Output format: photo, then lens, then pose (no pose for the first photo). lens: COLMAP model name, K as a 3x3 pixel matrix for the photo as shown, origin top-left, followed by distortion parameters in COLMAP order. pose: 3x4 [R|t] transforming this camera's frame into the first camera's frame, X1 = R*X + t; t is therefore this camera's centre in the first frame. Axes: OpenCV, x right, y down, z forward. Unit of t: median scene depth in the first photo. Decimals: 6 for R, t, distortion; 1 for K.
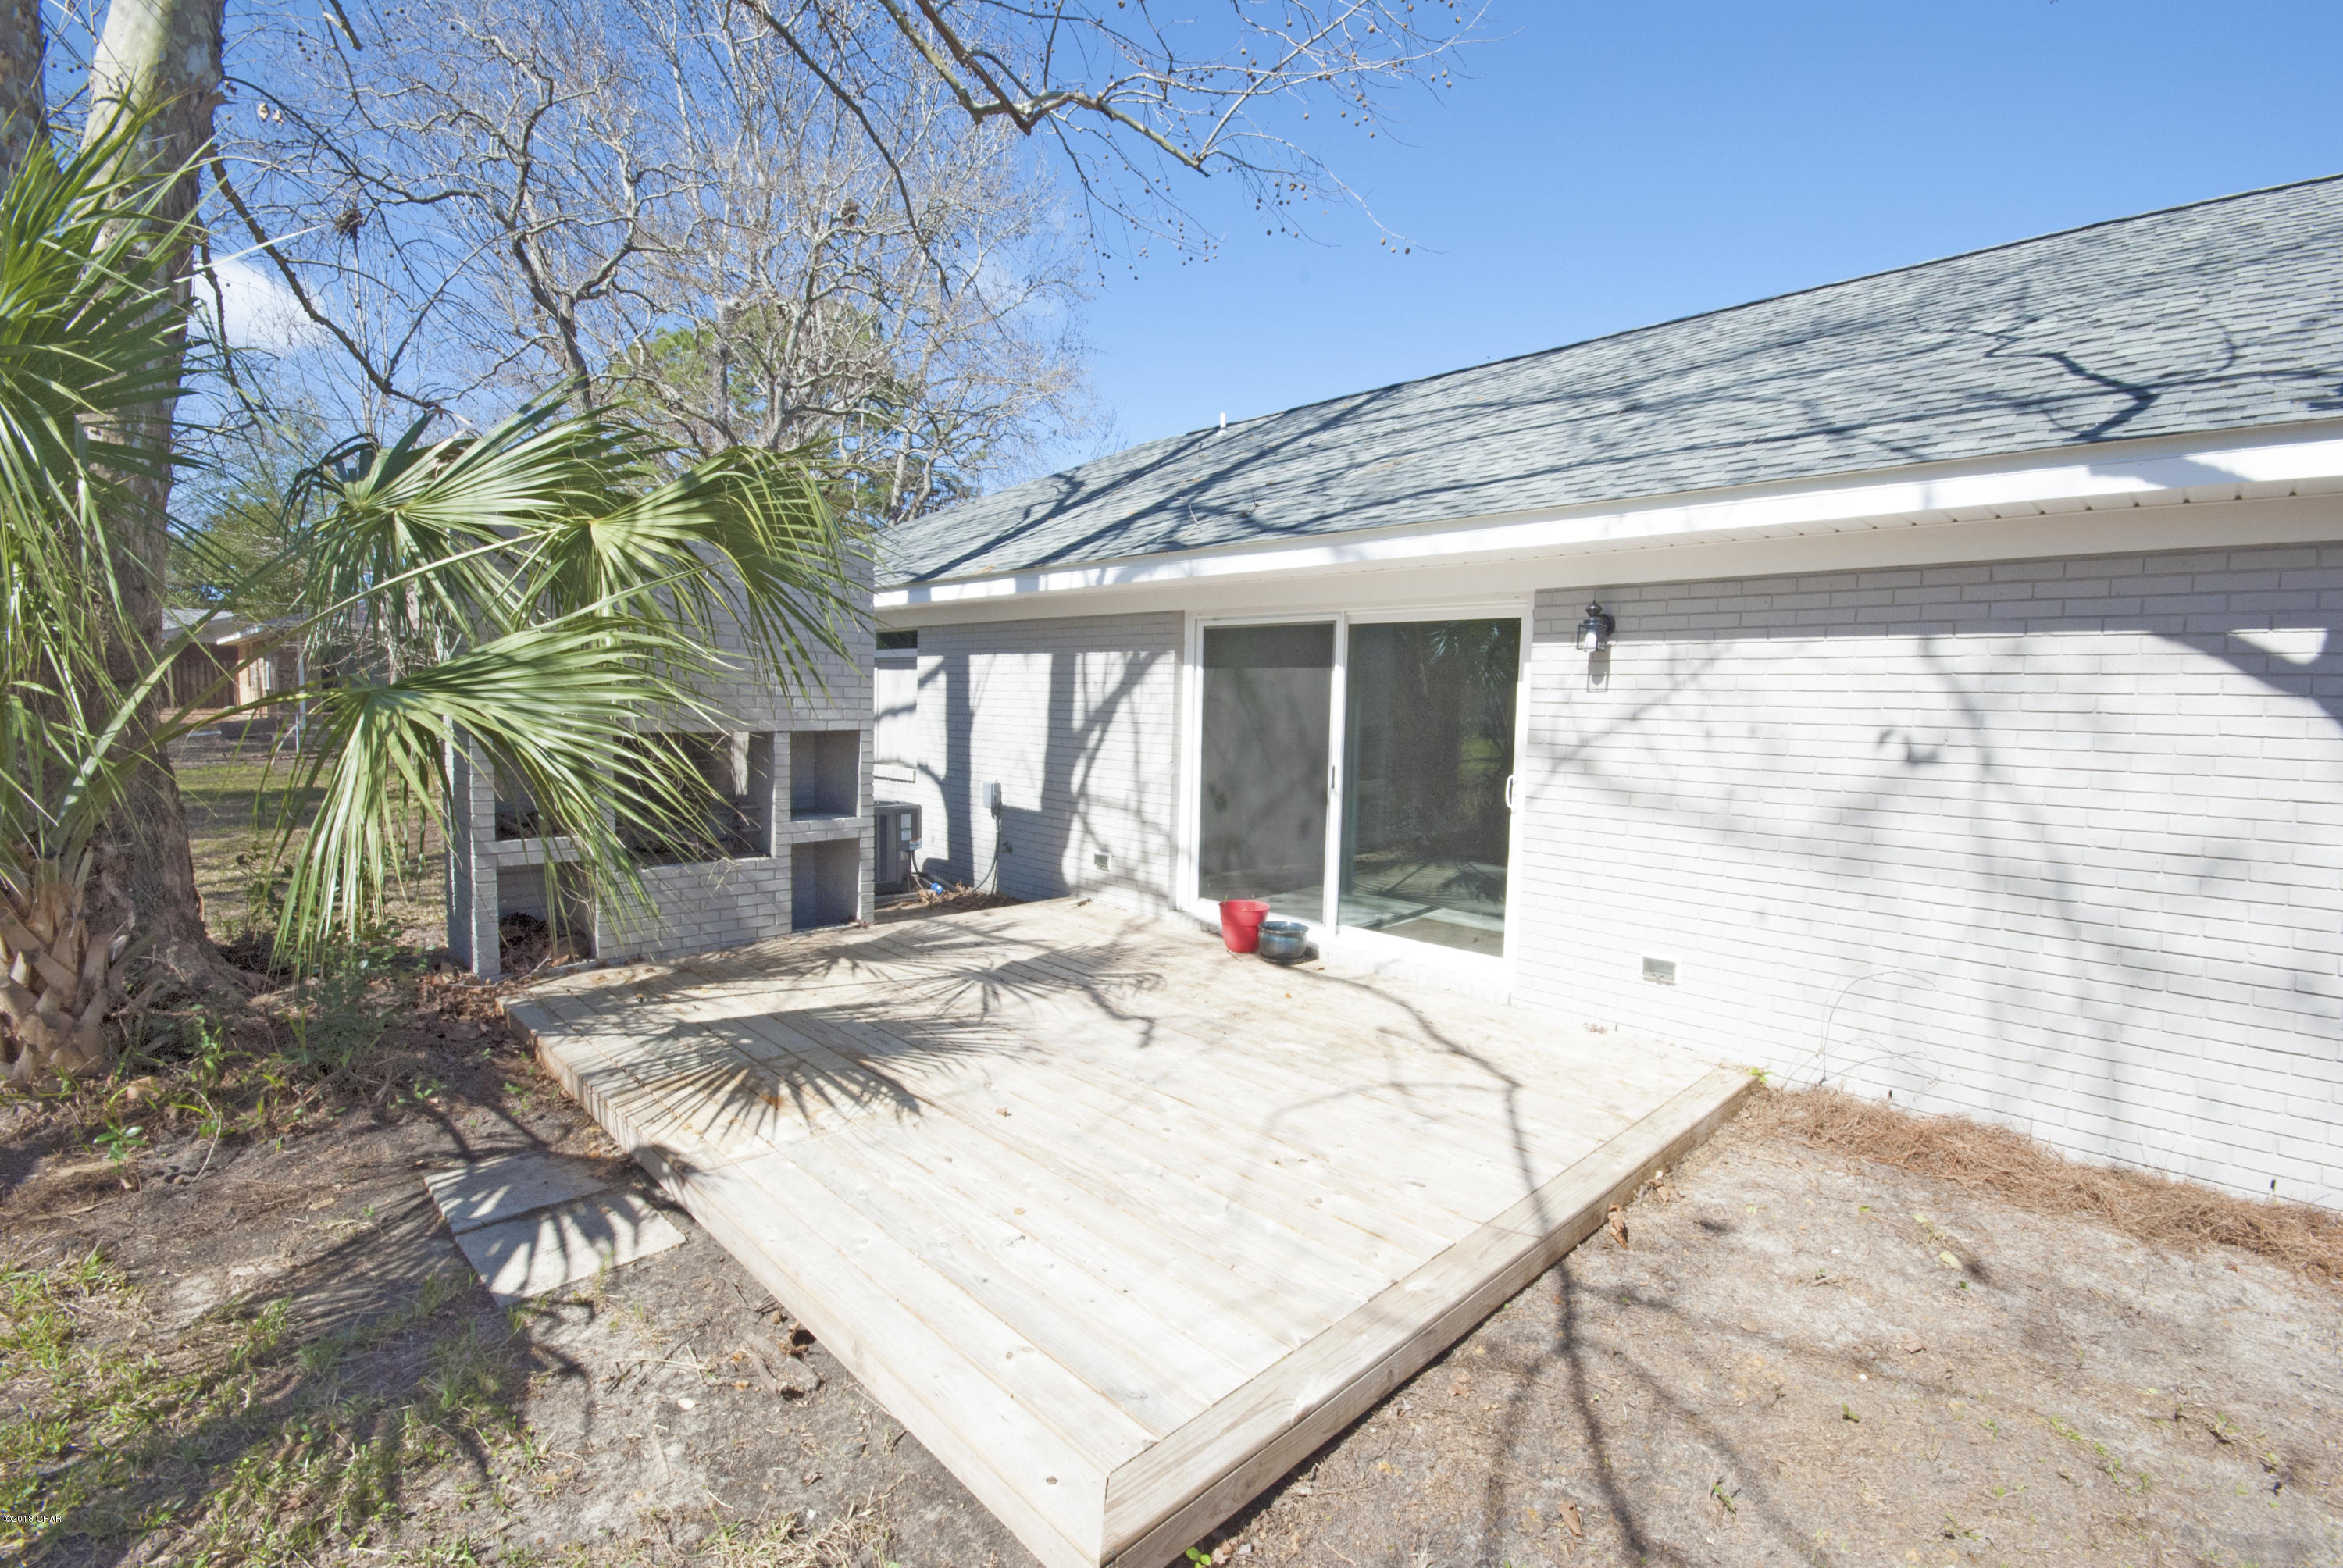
lens RADIAL K [[1026.3, 0, 1176.3], [0, 1026.3, 807.3], [0, 0, 1]] dist [-0.001775, -0.008632]
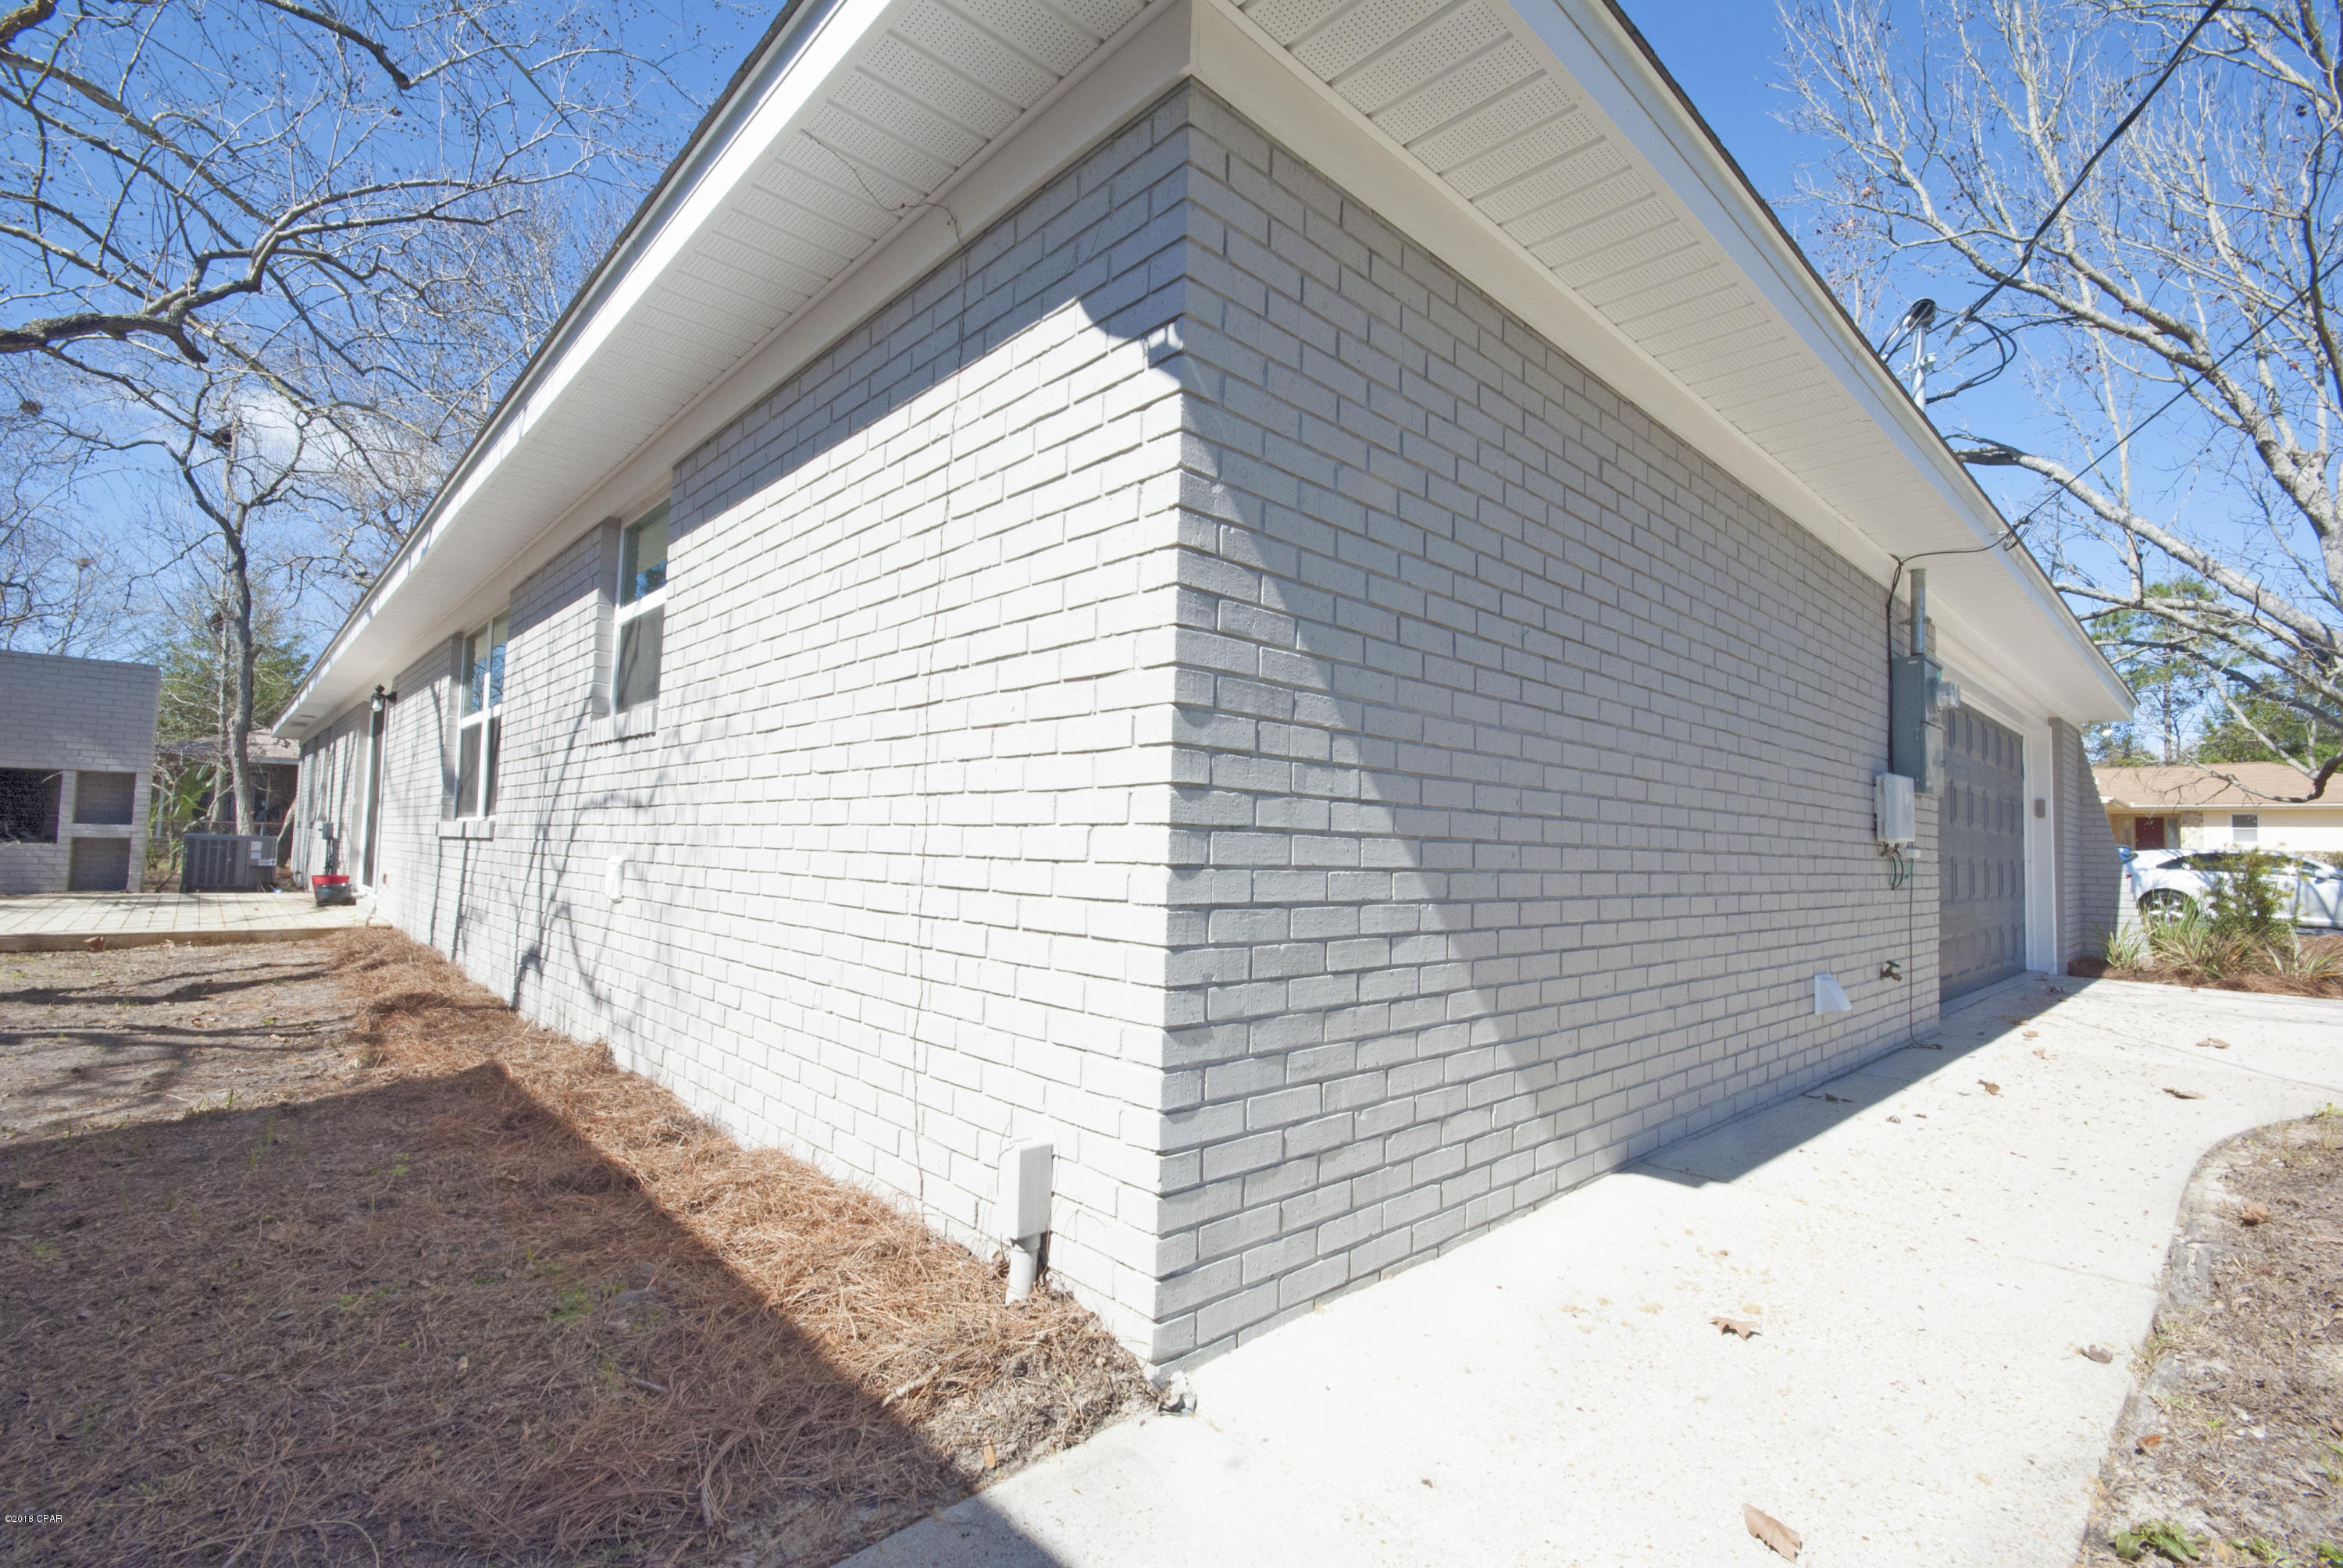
lens RADIAL K [[1034.6, 0, 1170.4], [0, 1034.6, 790.8], [0, 0, 1]] dist [0.016206, -0.015561]
pose [[0.999577, -0.000316, -0.029068, 1.479482], [-0.004289, 0.987395, -0.158220, 0.222797], [0.028752, 0.158278, 0.986976, -0.630866]]
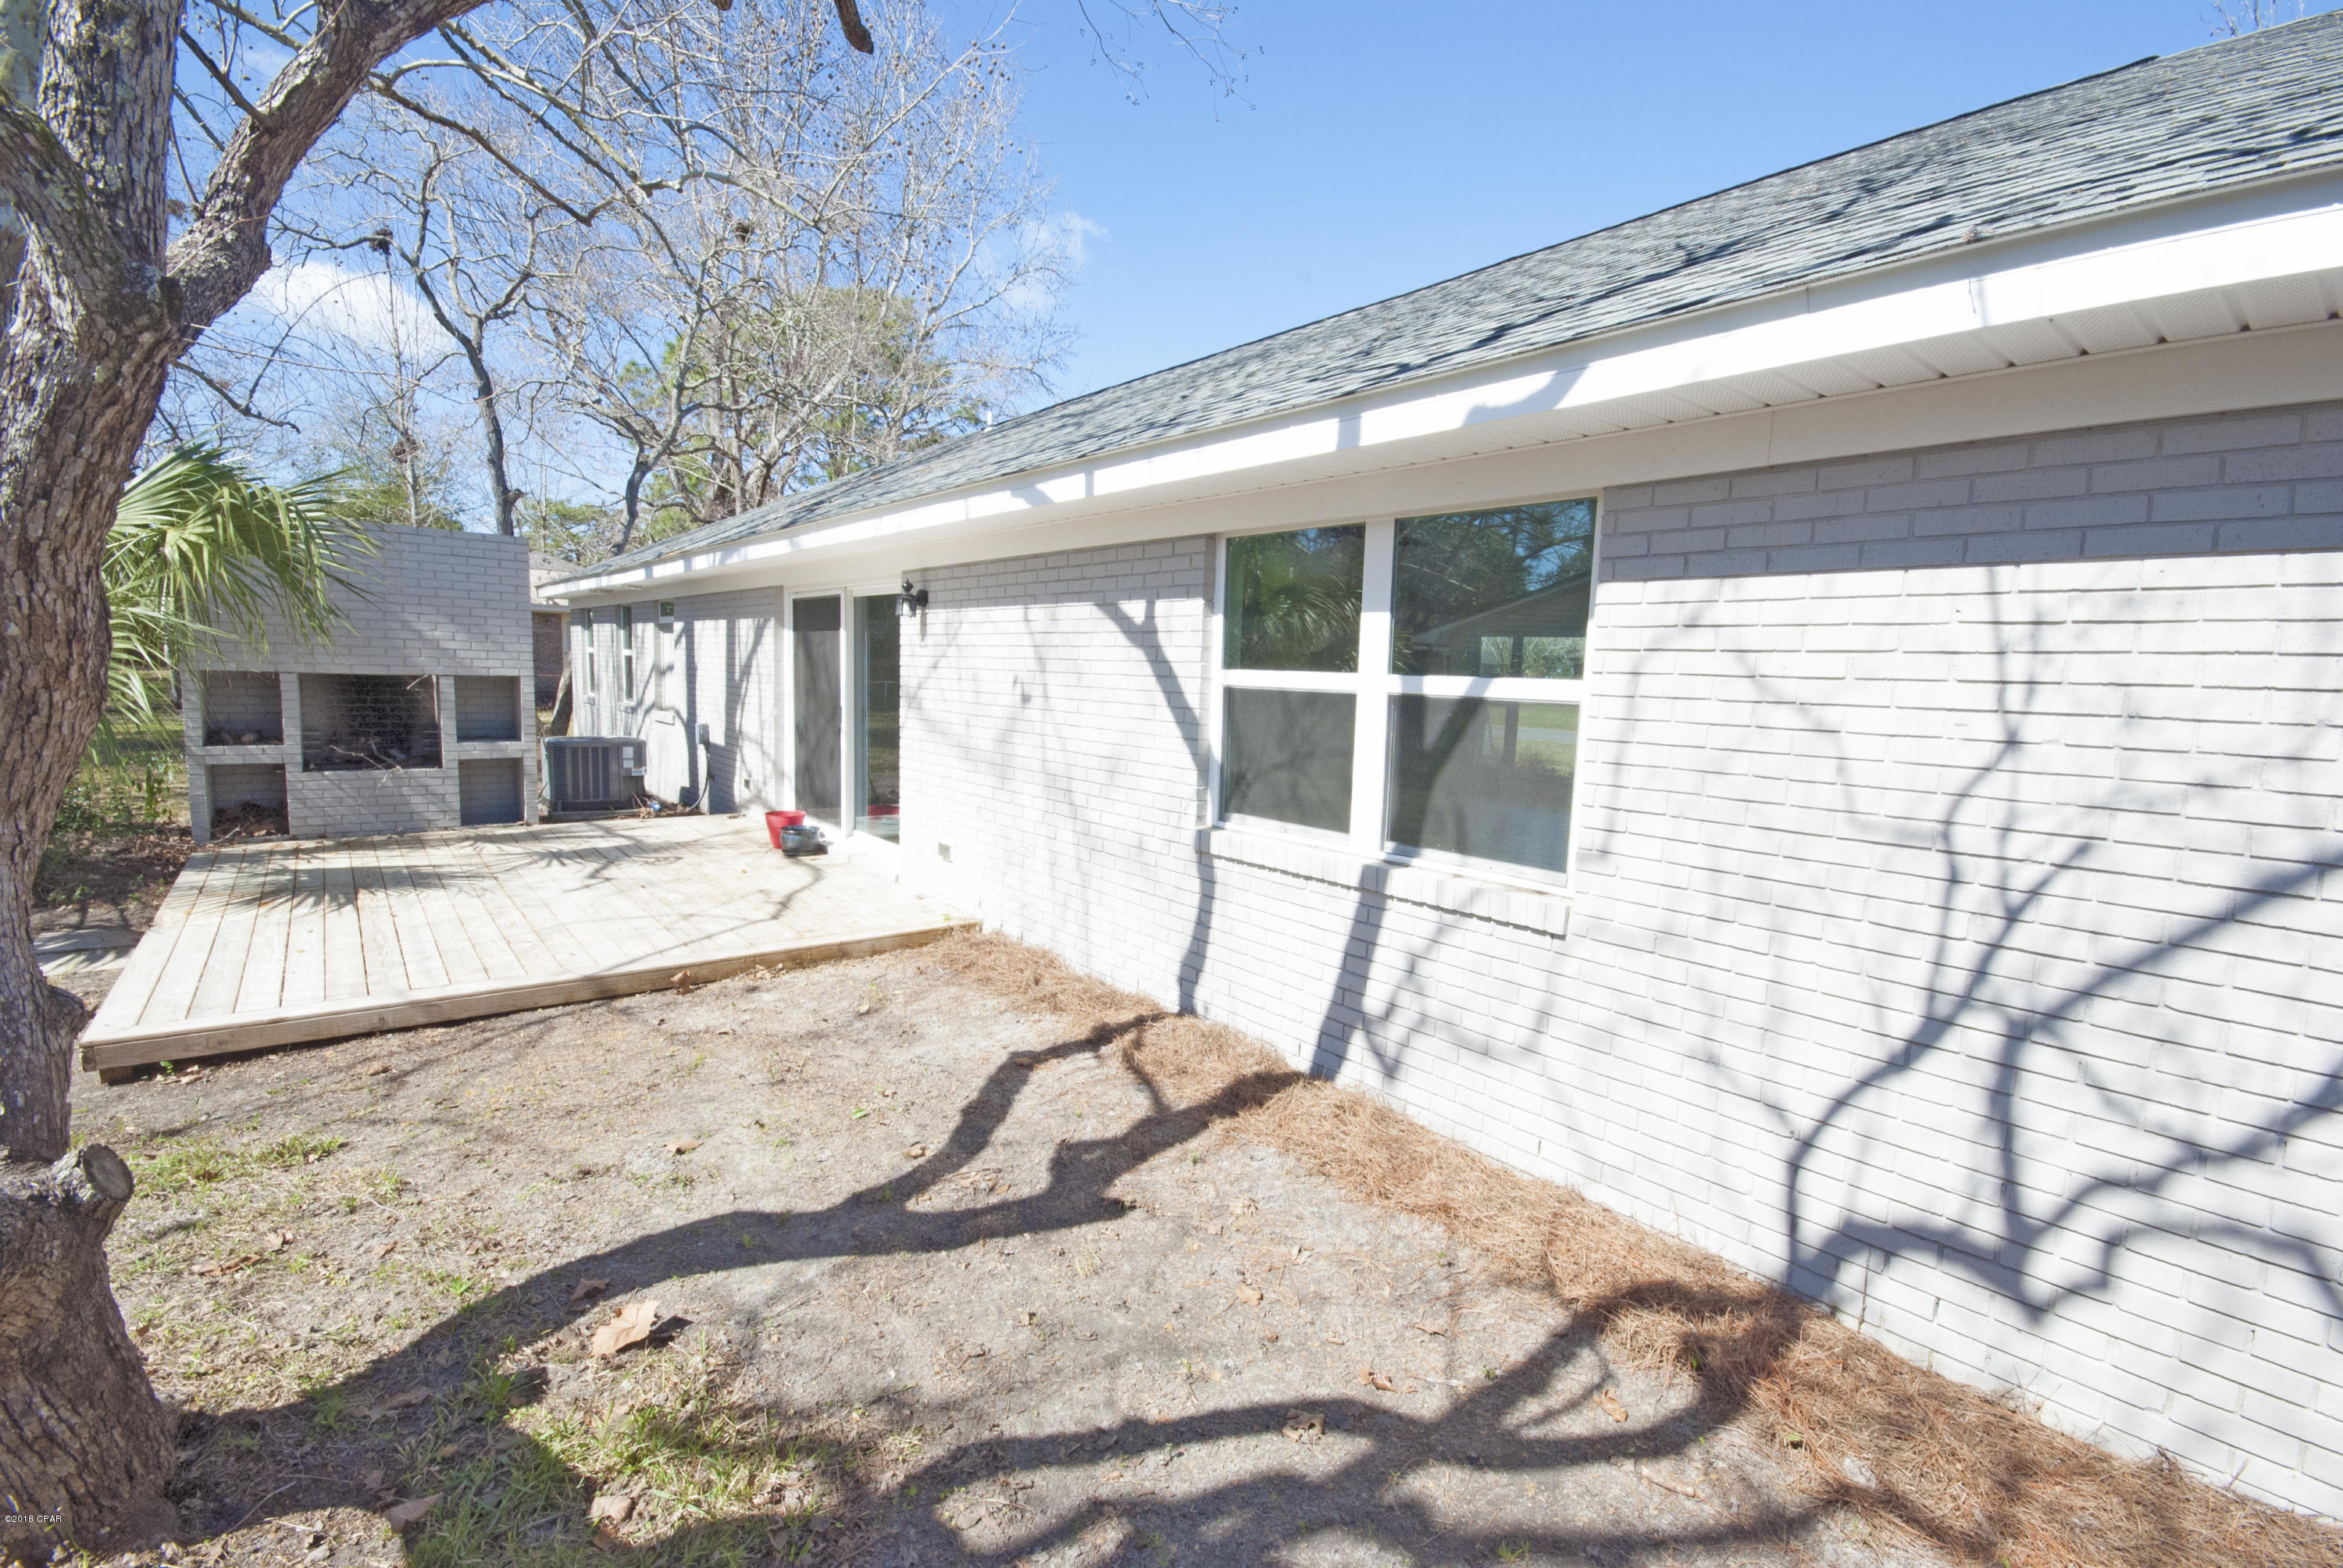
lens RADIAL K [[1034.6, 0, 1170.4], [0, 1034.6, 790.8], [0, 0, 1]] dist [0.016206, -0.015561]
pose [[0.994922, 0.021224, -0.098381, 0.687981], [-0.020272, 0.999738, 0.010666, 0.043601], [0.098582, -0.008617, 0.995092, -0.261331]]
